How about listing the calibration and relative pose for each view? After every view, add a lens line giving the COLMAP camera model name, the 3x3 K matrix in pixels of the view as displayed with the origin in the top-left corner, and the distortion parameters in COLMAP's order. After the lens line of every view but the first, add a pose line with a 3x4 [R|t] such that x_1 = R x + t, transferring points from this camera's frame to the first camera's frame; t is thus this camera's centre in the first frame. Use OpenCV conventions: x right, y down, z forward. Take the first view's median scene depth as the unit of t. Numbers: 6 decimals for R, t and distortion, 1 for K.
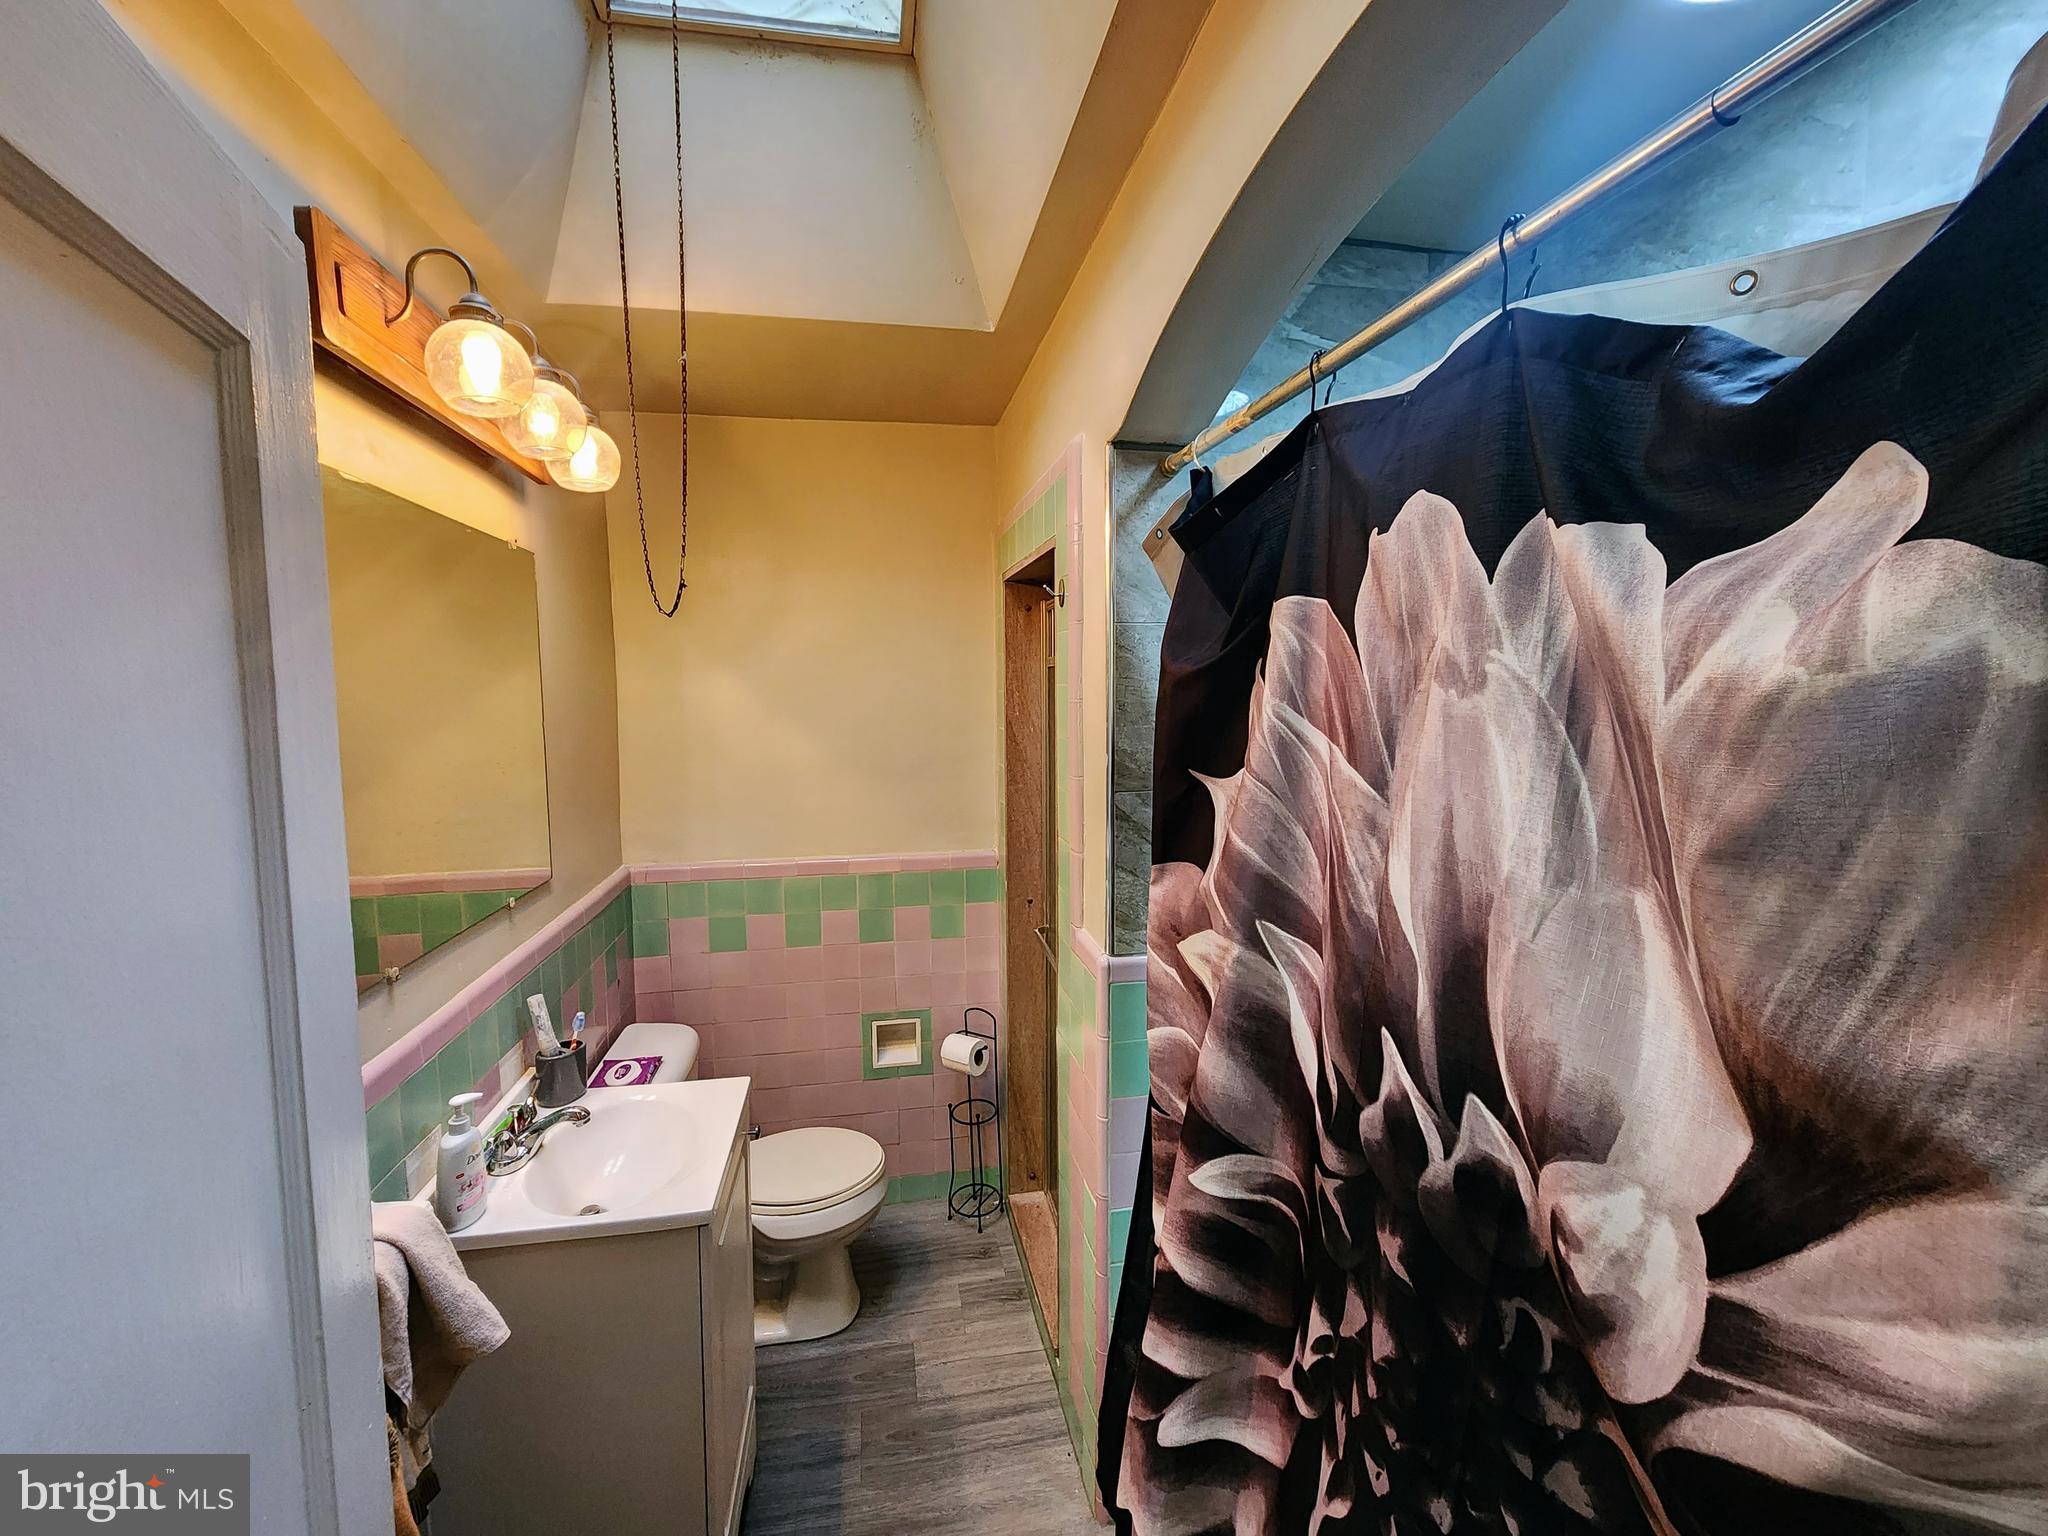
lens RADIAL K [[840.7, 0, 1024.5], [0, 840.7, 762.3], [0, 0, 1]] dist [0.003782, -0.003624]
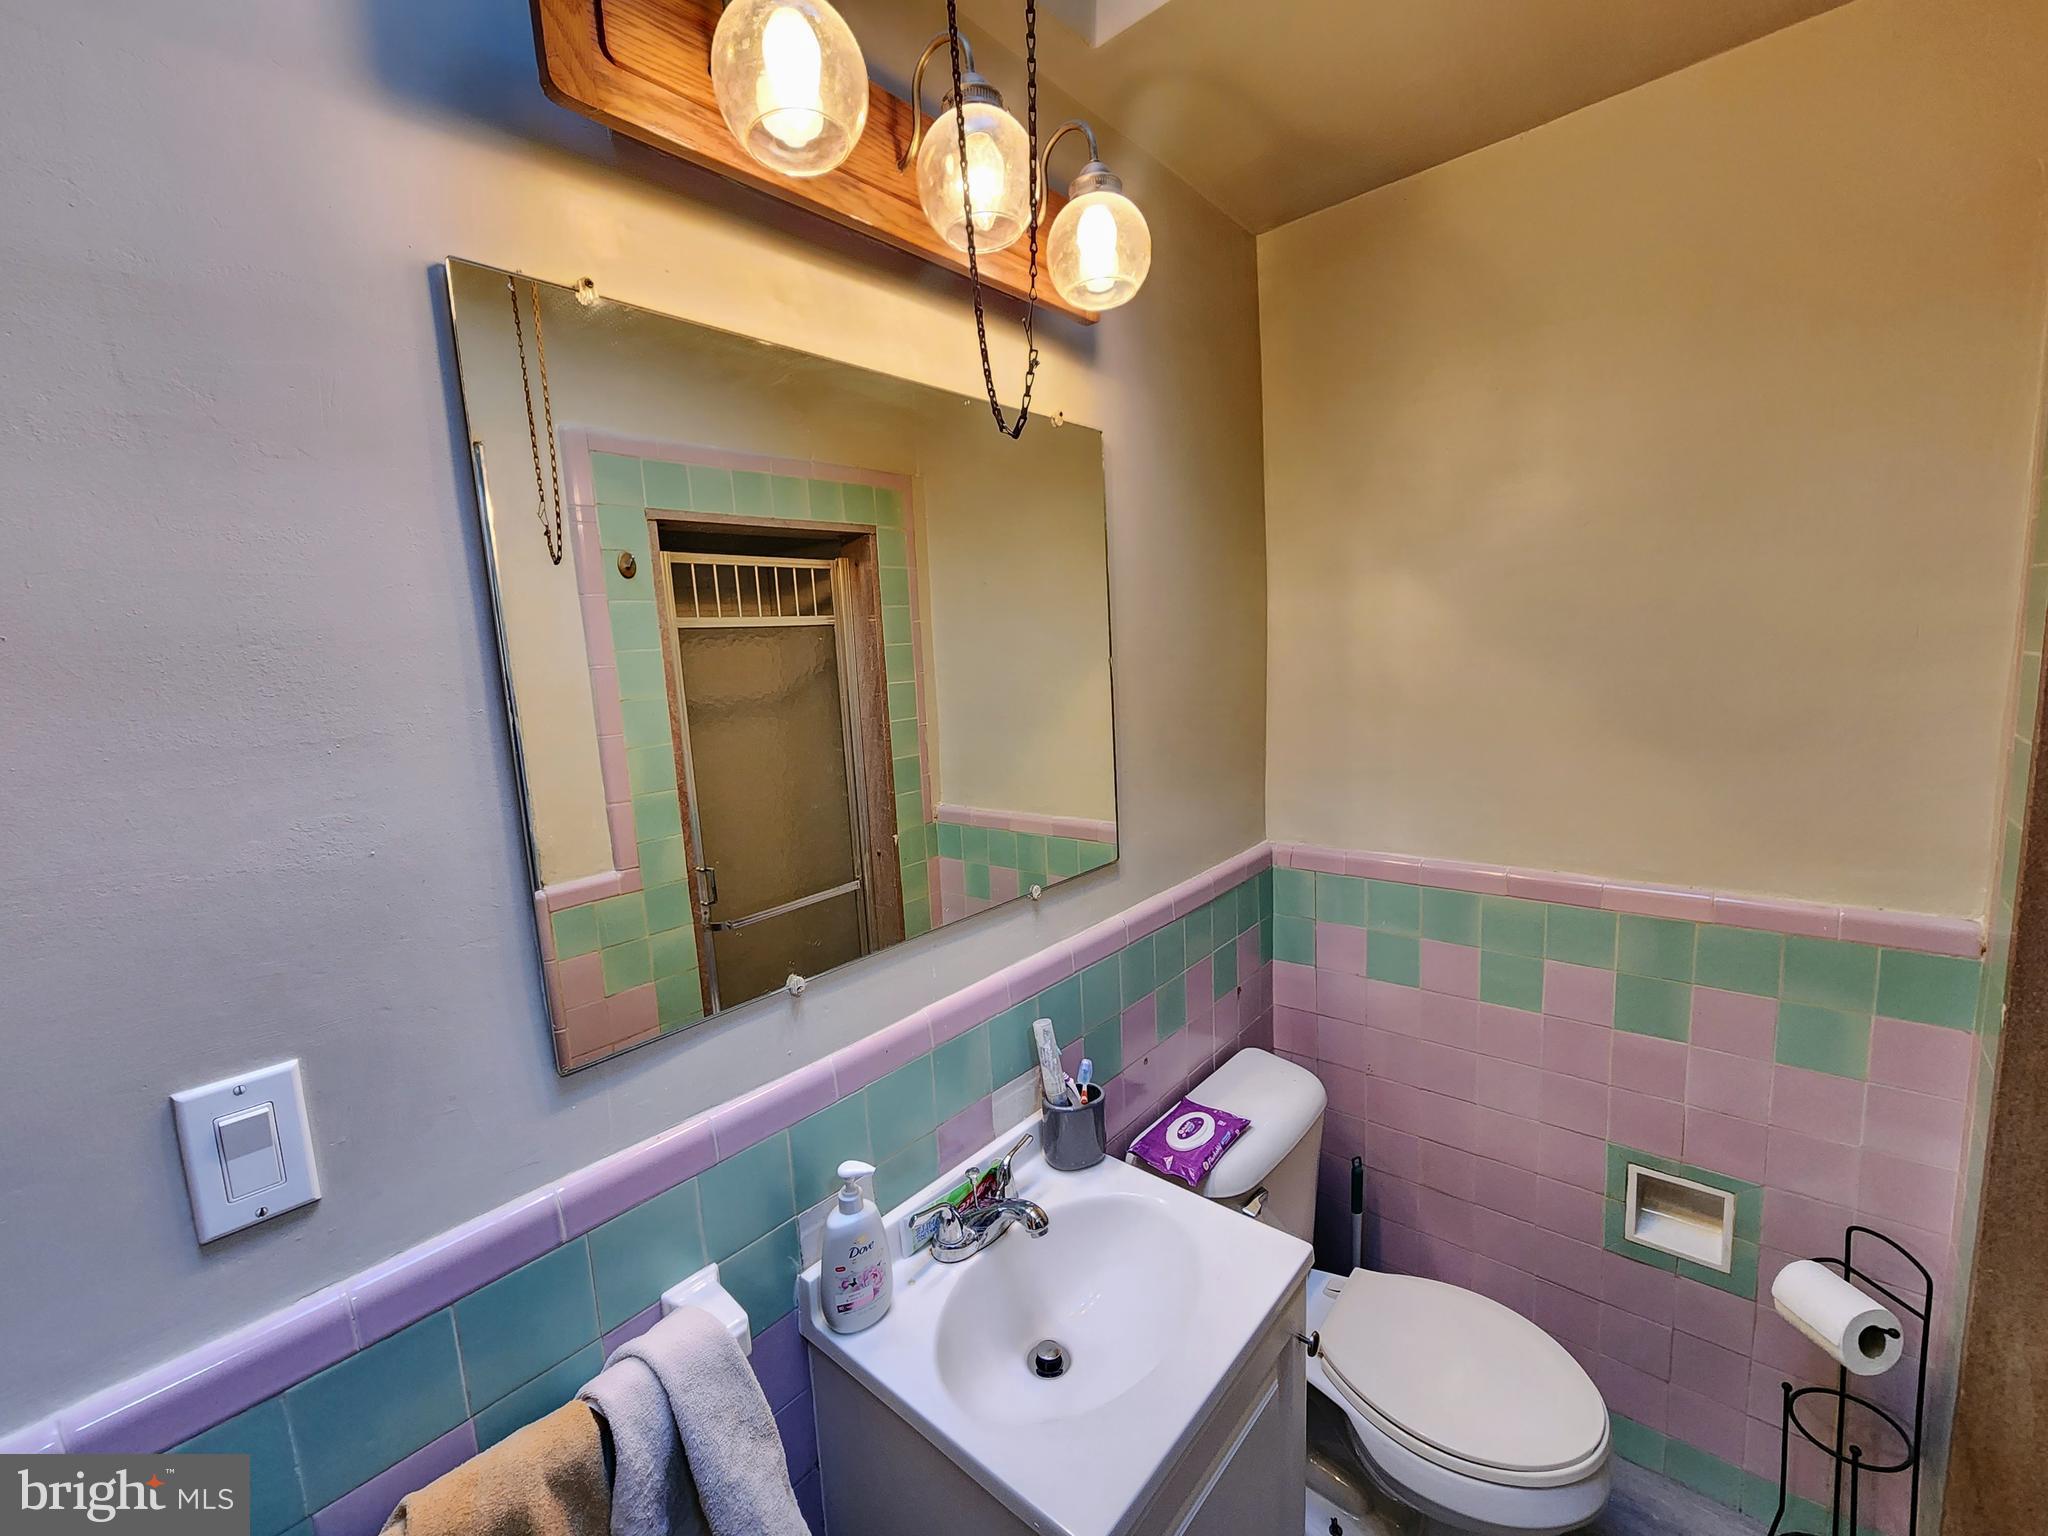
lens RADIAL K [[840.7, 0, 1032.2], [0, 840.7, 760.6], [0, 0, 1]] dist [0.003782, -0.003624]
pose [[0.623439, 0.079767, -0.777793, -0.007343], [-0.017901, 0.995978, 0.087795, -0.016012], [0.781667, -0.040812, 0.622359, 0.335428]]
